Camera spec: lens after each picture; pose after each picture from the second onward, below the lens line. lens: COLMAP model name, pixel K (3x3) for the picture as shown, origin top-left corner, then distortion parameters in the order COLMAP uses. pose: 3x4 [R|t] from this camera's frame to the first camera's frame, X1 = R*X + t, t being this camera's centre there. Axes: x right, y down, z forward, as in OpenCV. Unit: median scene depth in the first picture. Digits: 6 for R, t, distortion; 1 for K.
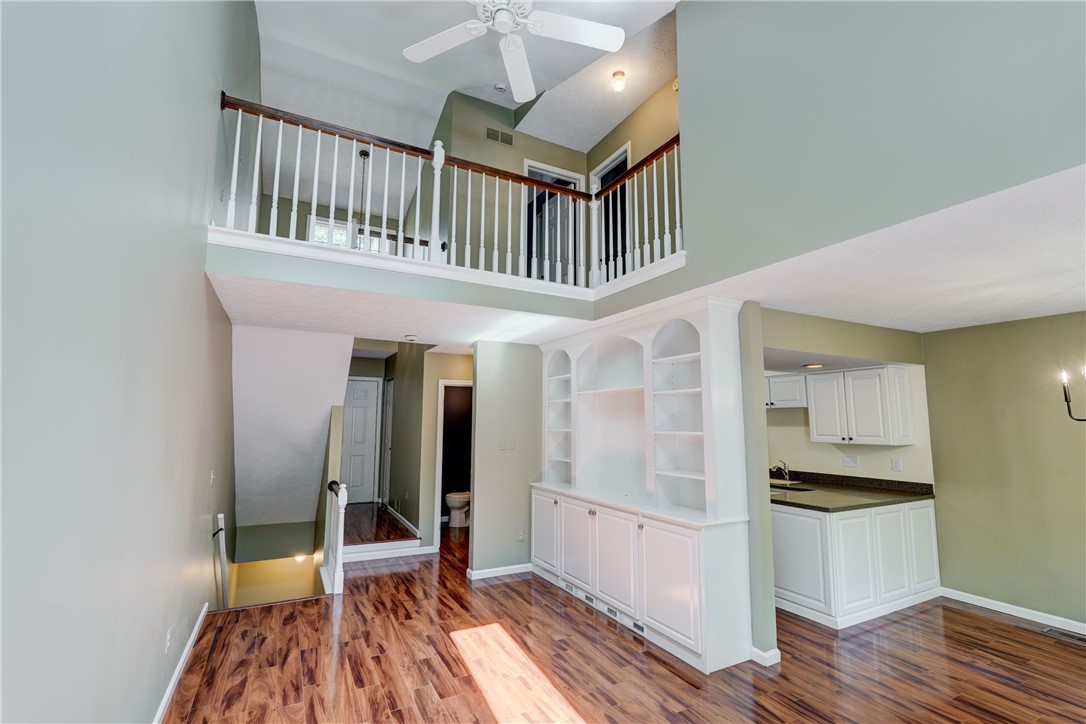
lens RADIAL K [[493.6, 0, 547.5], [0, 493.6, 359.5], [0, 0, 1]] dist [-0.001938, 0.001909]
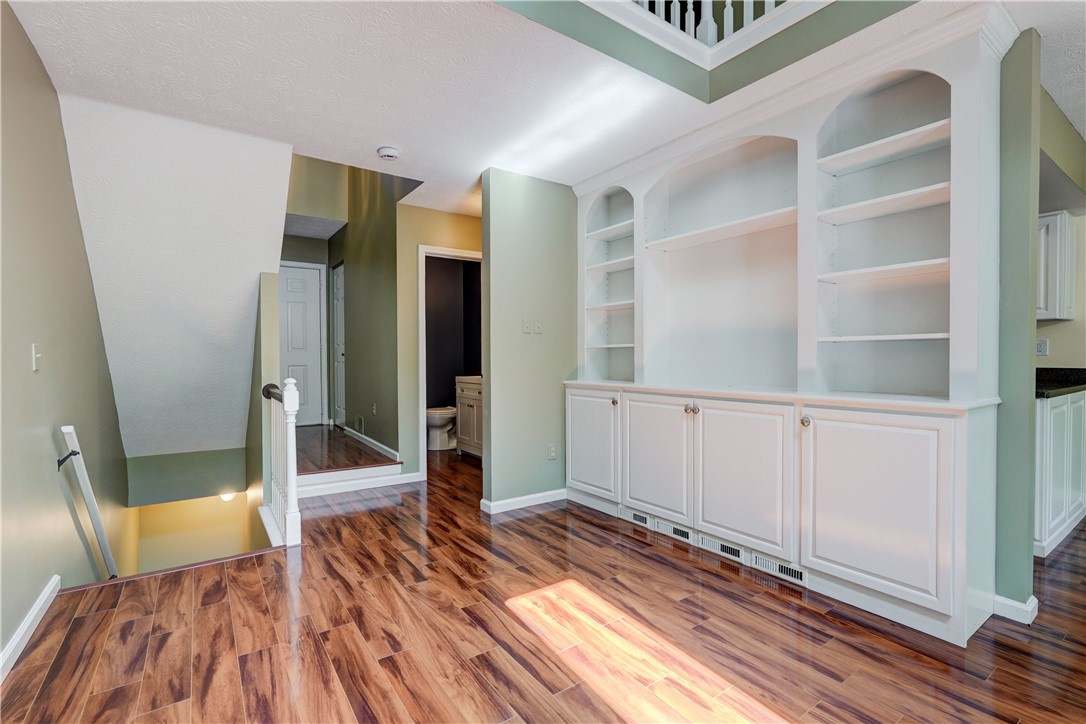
lens RADIAL K [[493.6, 0, 548.4], [0, 493.6, 360.9], [0, 0, 1]] dist [-0.001938, 0.001909]
pose [[0.991643, -0.009362, 0.128669, -0.190577], [-0.007980, 0.991002, 0.133606, 0.160725], [-0.128762, -0.133516, 0.982646, 0.387373]]
